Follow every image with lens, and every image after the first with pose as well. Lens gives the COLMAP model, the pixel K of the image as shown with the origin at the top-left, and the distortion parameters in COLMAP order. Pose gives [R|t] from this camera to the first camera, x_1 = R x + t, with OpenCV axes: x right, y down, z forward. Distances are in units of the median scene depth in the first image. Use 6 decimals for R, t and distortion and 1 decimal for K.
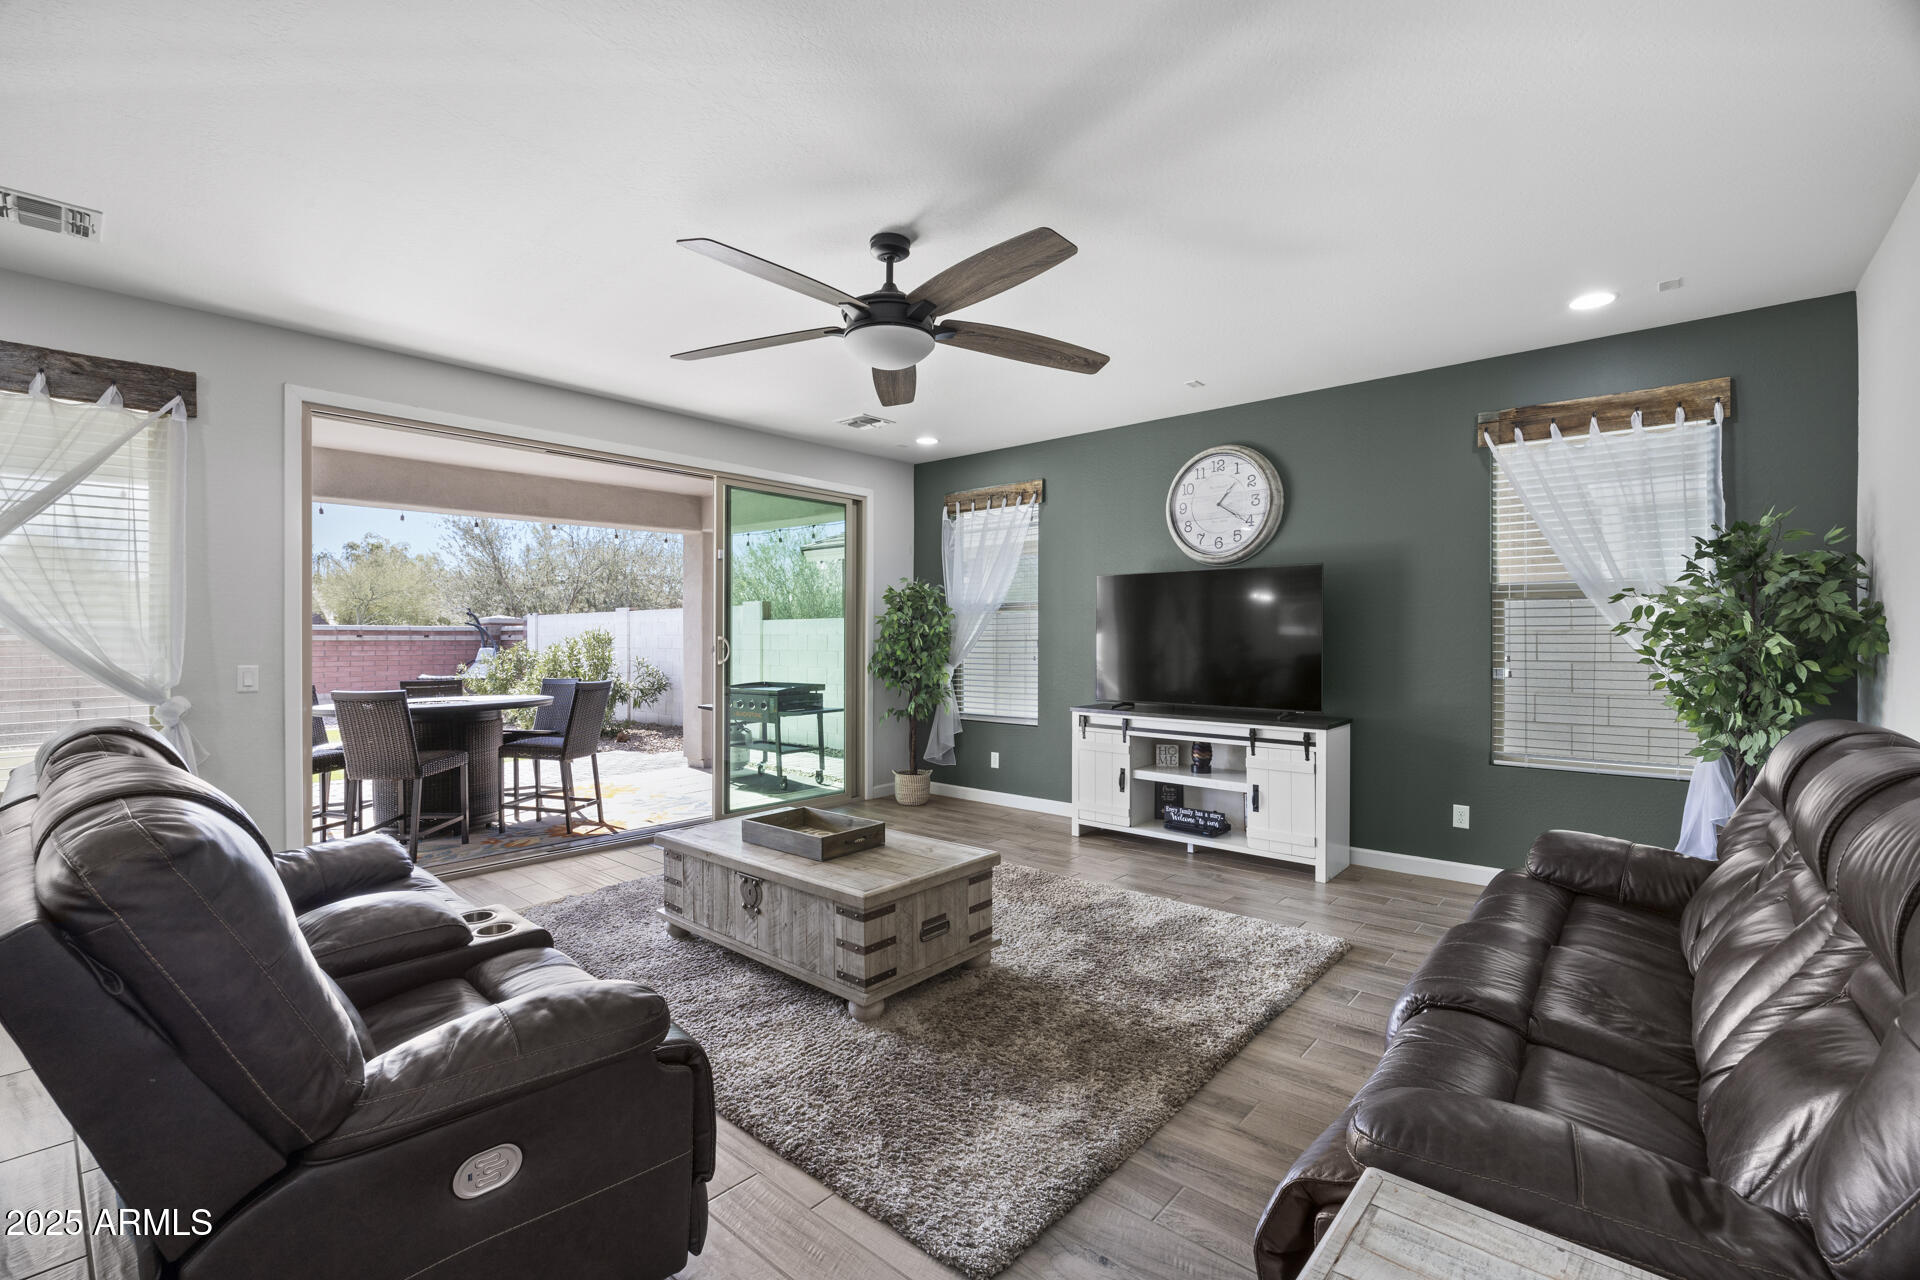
lens RADIAL K [[833.9, 0, 969.1], [0, 833.9, 638.7], [0, 0, 1]] dist [-0.020223, 0.001964]
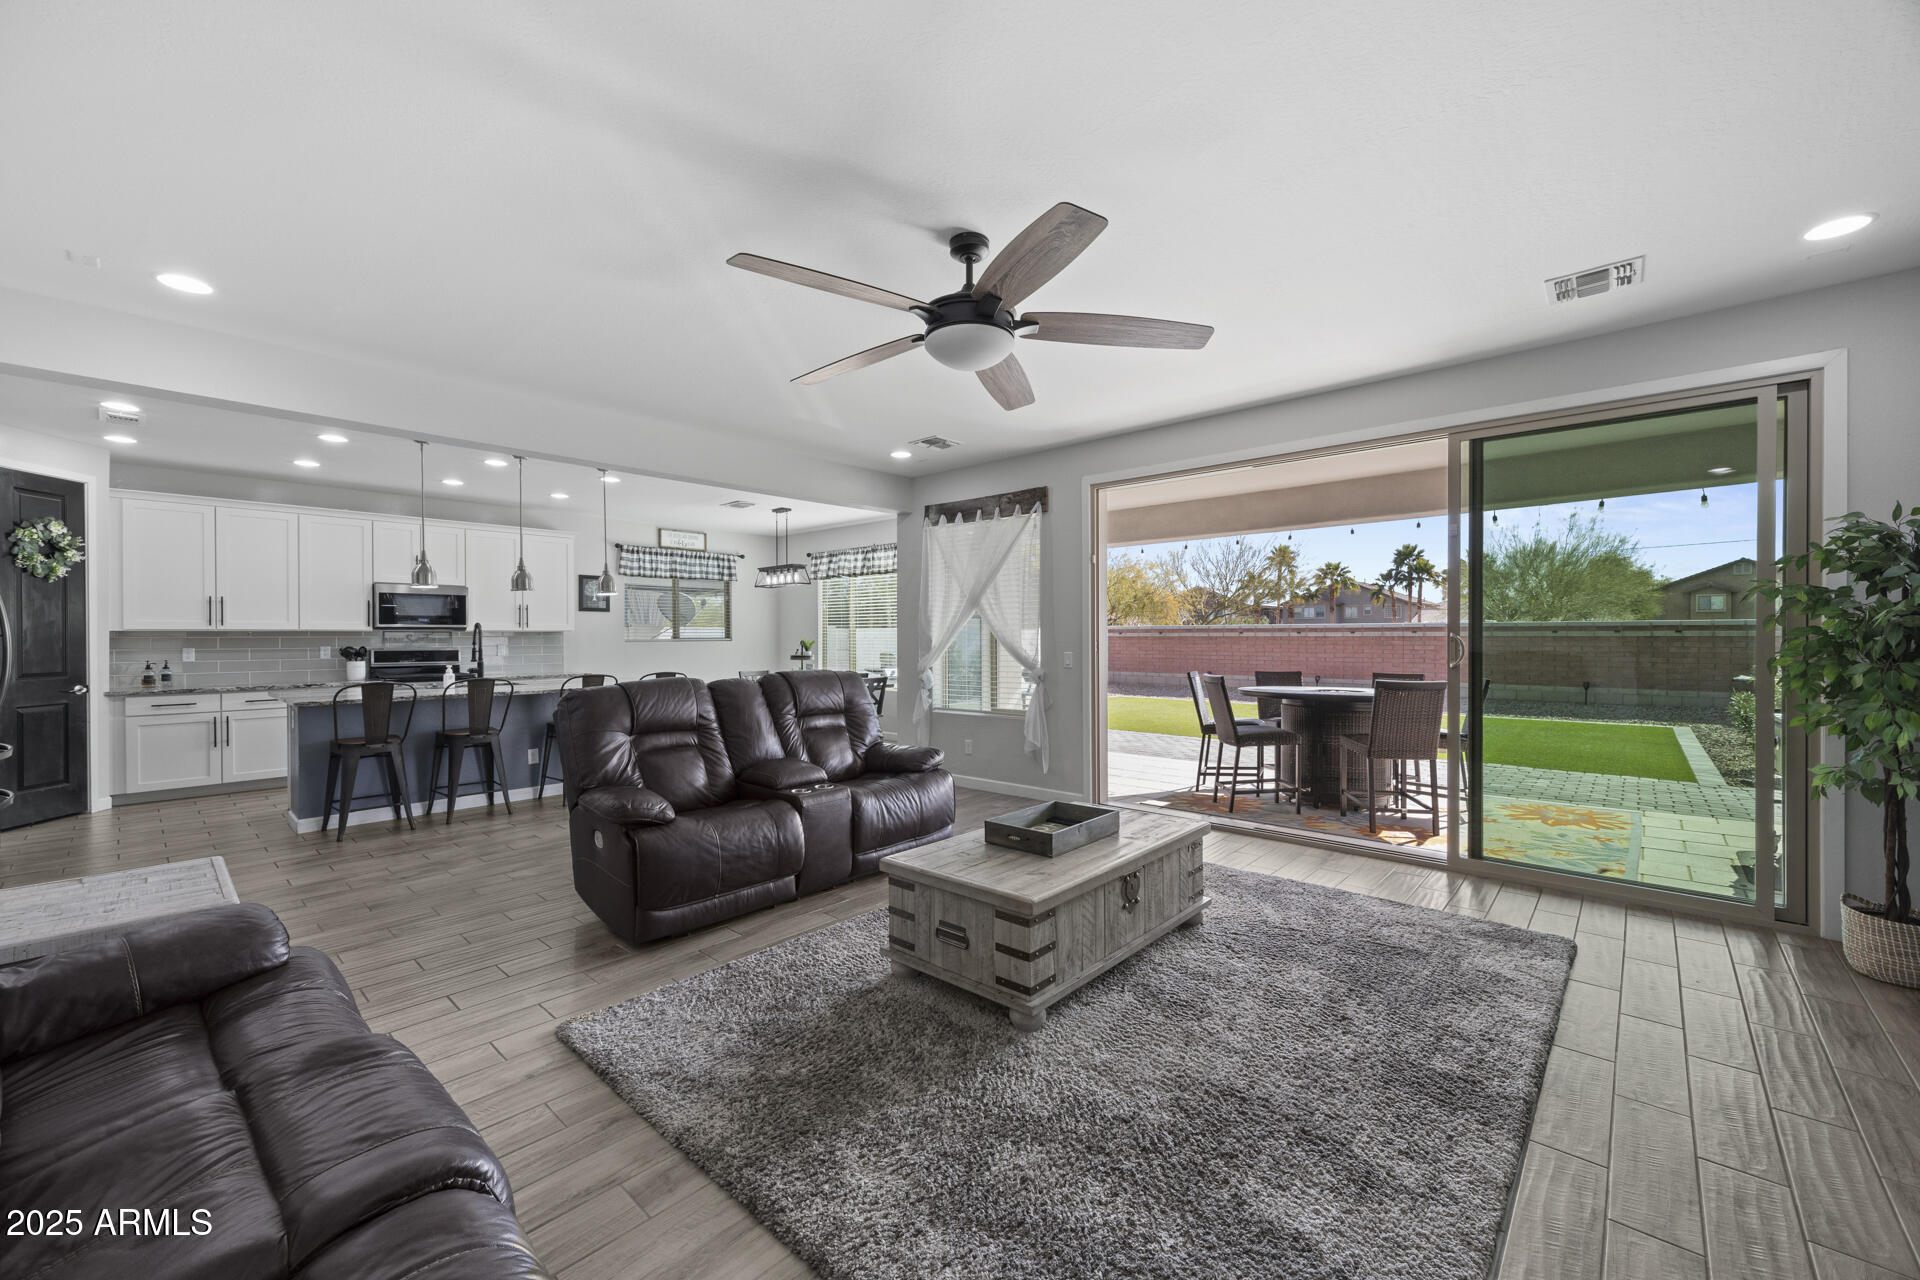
lens RADIAL K [[751.2, 0, 950.7], [0, 751.2, 640.9], [0, 0, 1]] dist [0.004637, 0.001340]
pose [[-0.026797, 0.006258, -0.999621, 0.573822], [0.003485, 0.999975, 0.006167, -0.000798], [0.999635, -0.003318, -0.026818, 0.703993]]
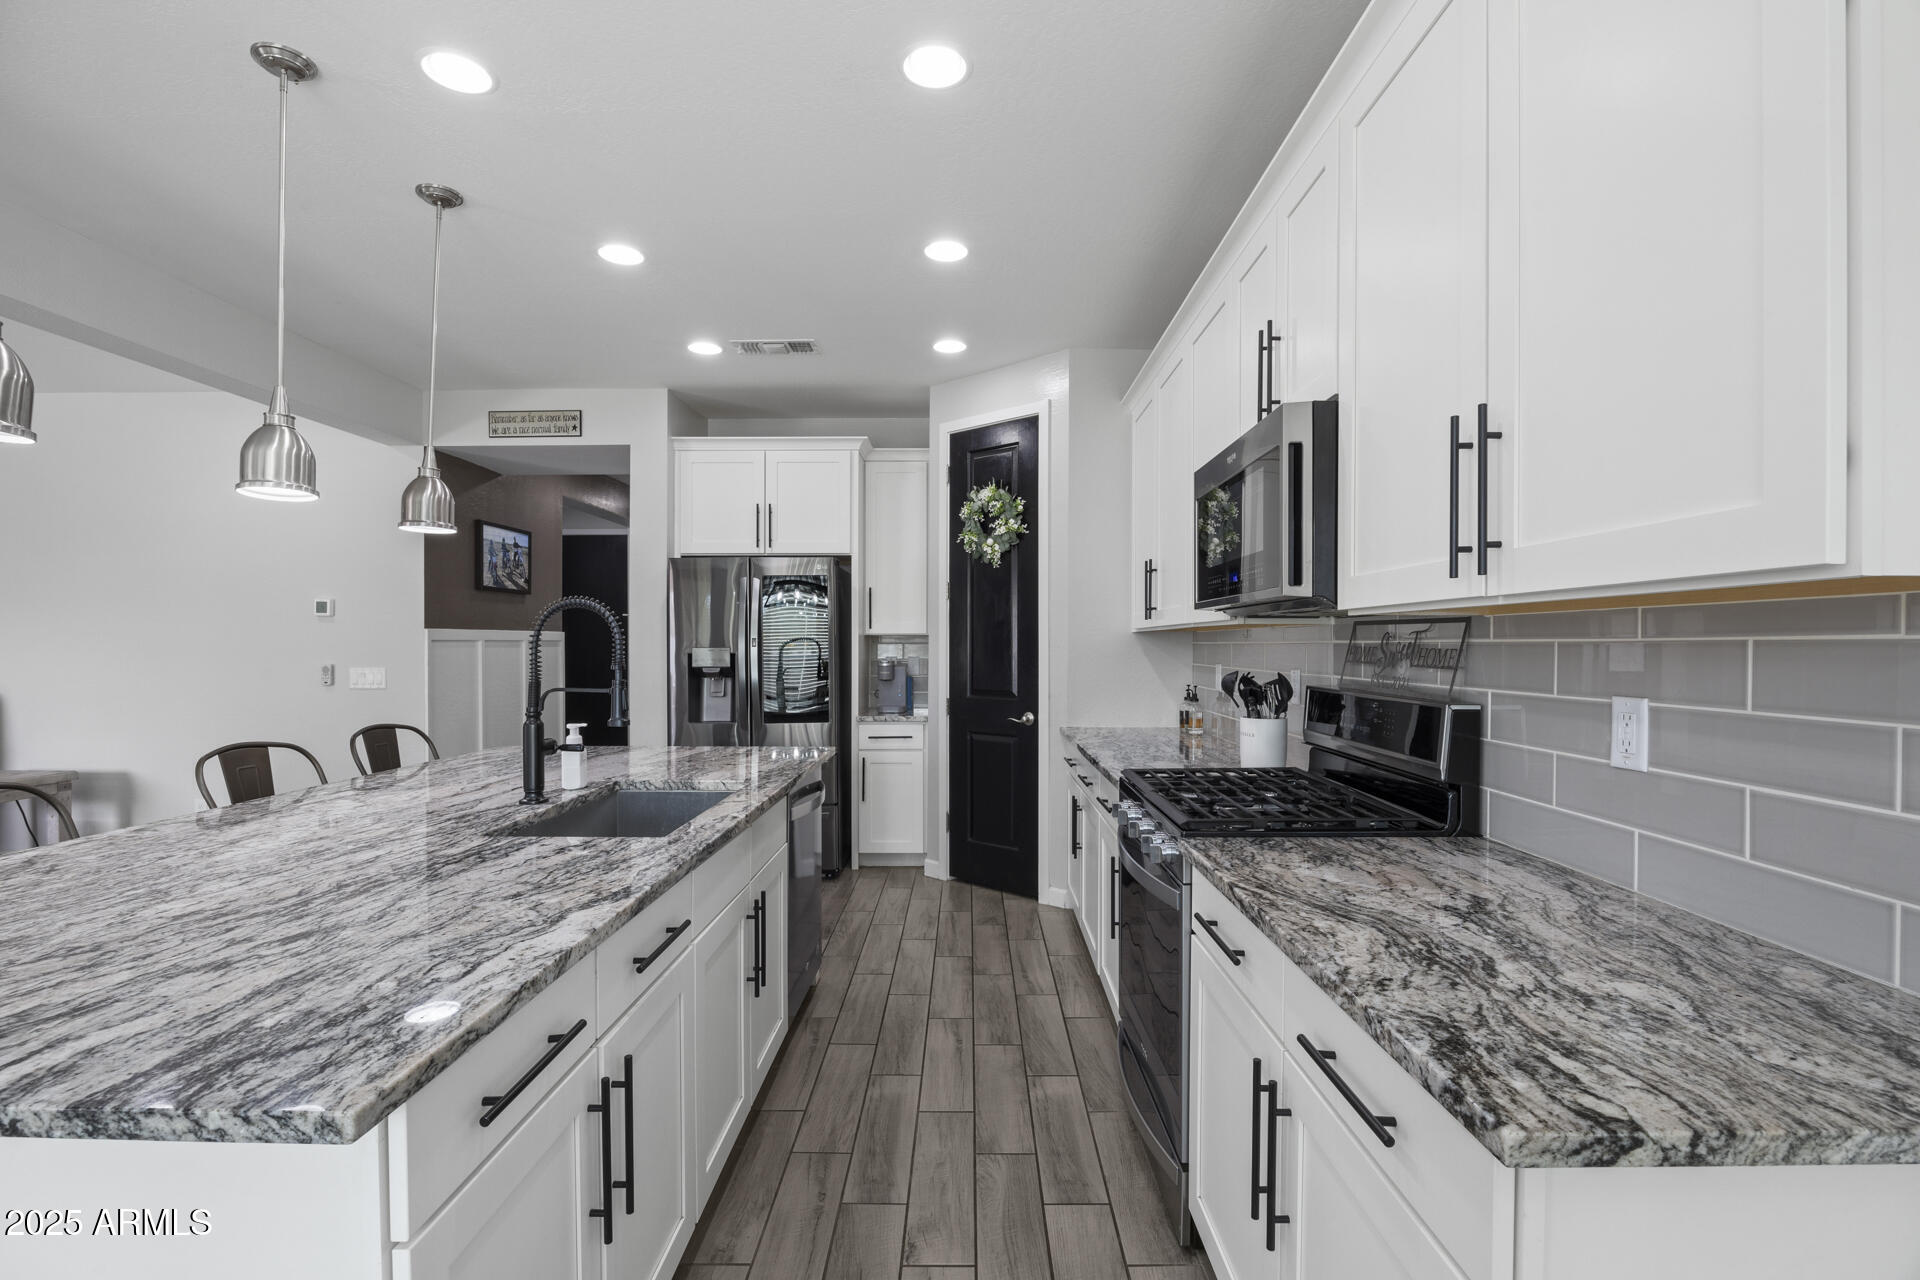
lens RADIAL K [[882.1, 0, 975.8], [0, 882.1, 655.5], [0, 0, 1]] dist [-0.020893, 0.001857]
pose [[-0.651196, -0.011030, 0.758829, -1.446673], [-0.000694, 0.999903, 0.013938, -0.003037], [-0.758909, 0.008550, -0.651141, -0.105064]]
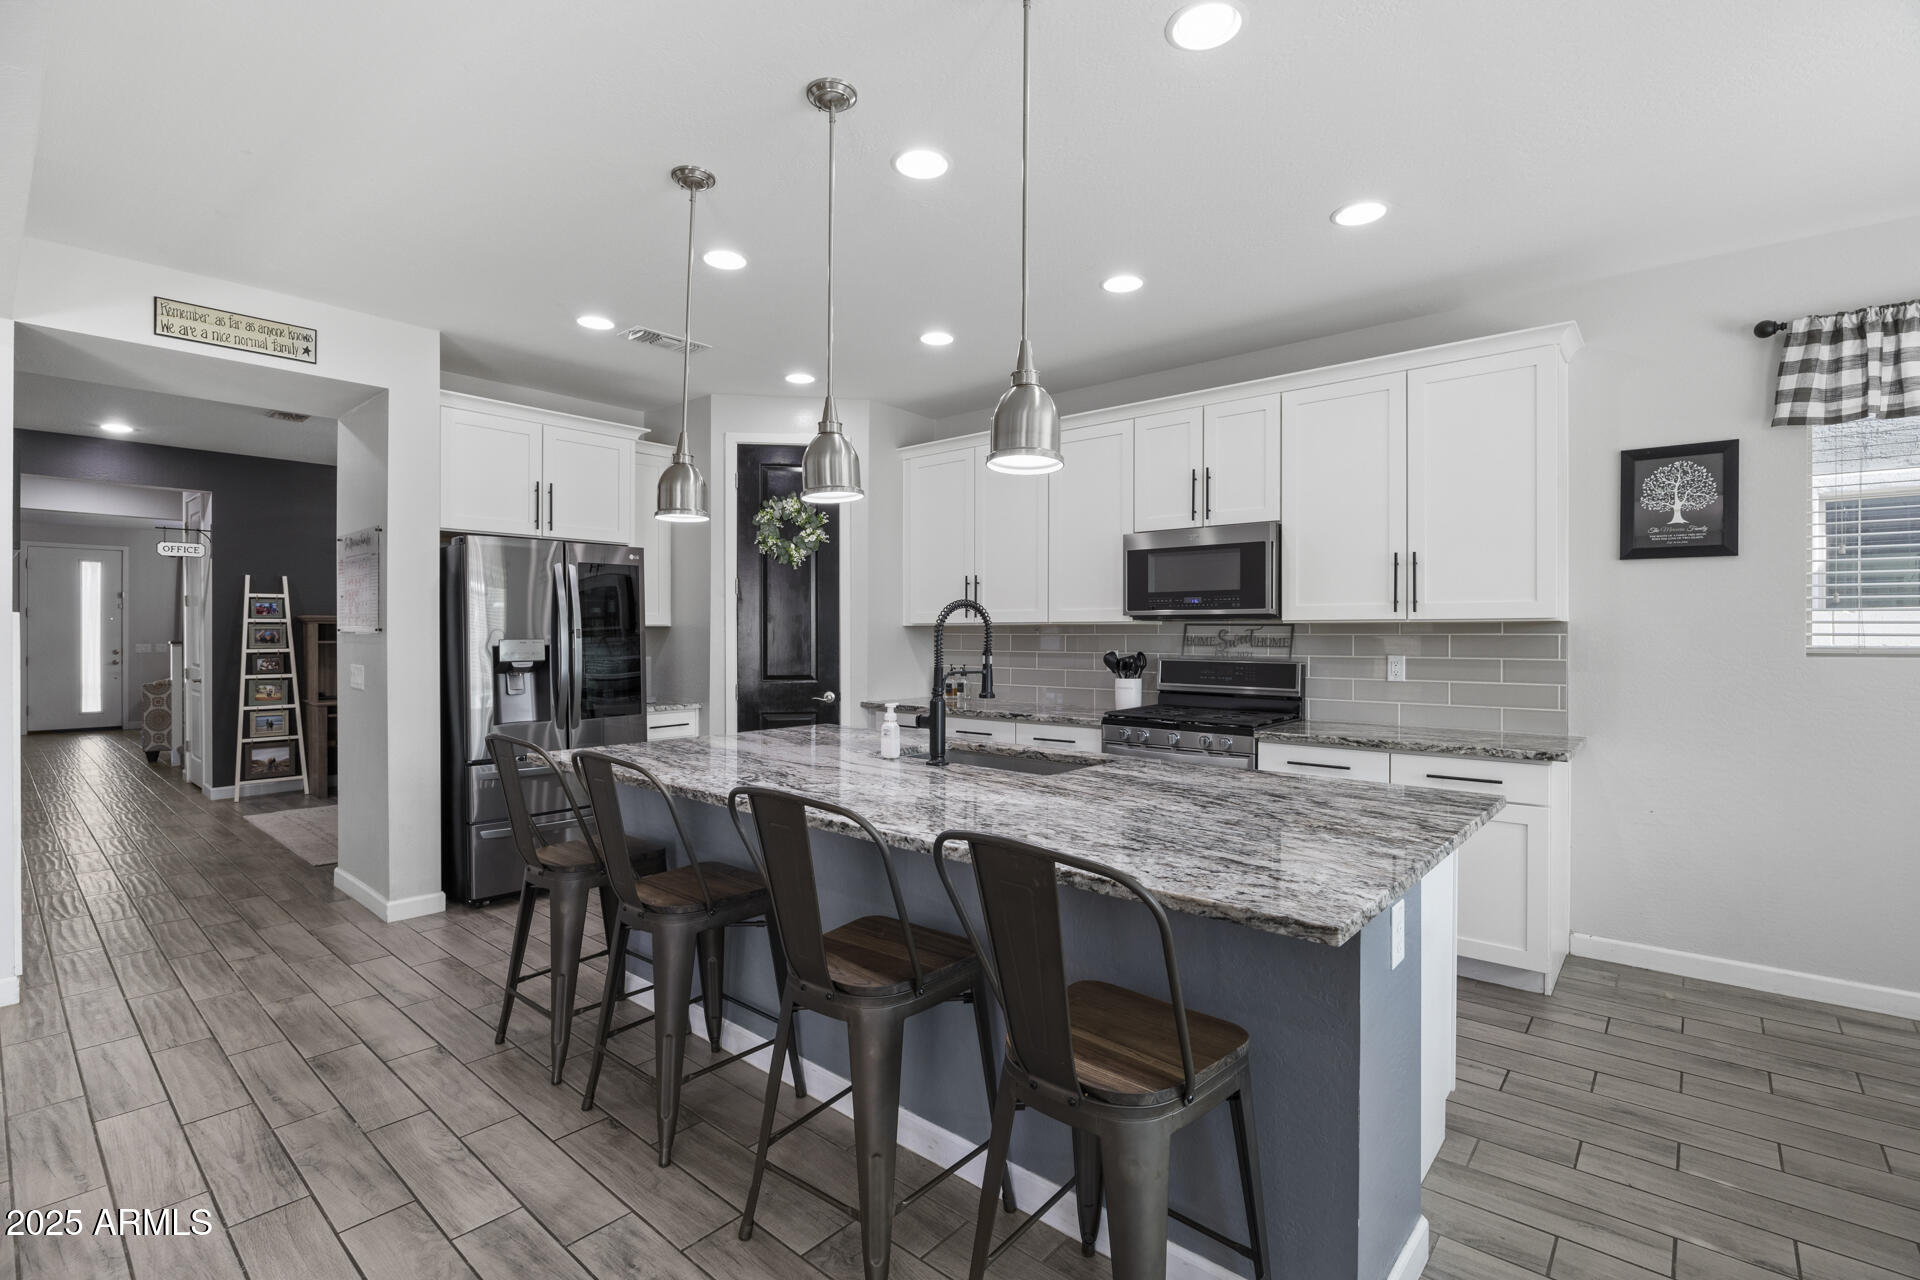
lens RADIAL K [[882.1, 0, 978.2], [0, 882.1, 646.8], [0, 0, 1]] dist [-0.020893, 0.001857]
pose [[-0.999934, -0.002053, -0.011343, -0.890601], [-0.002214, 0.999896, 0.014270, -0.003884], [0.011313, 0.014294, -0.999834, 0.421796]]
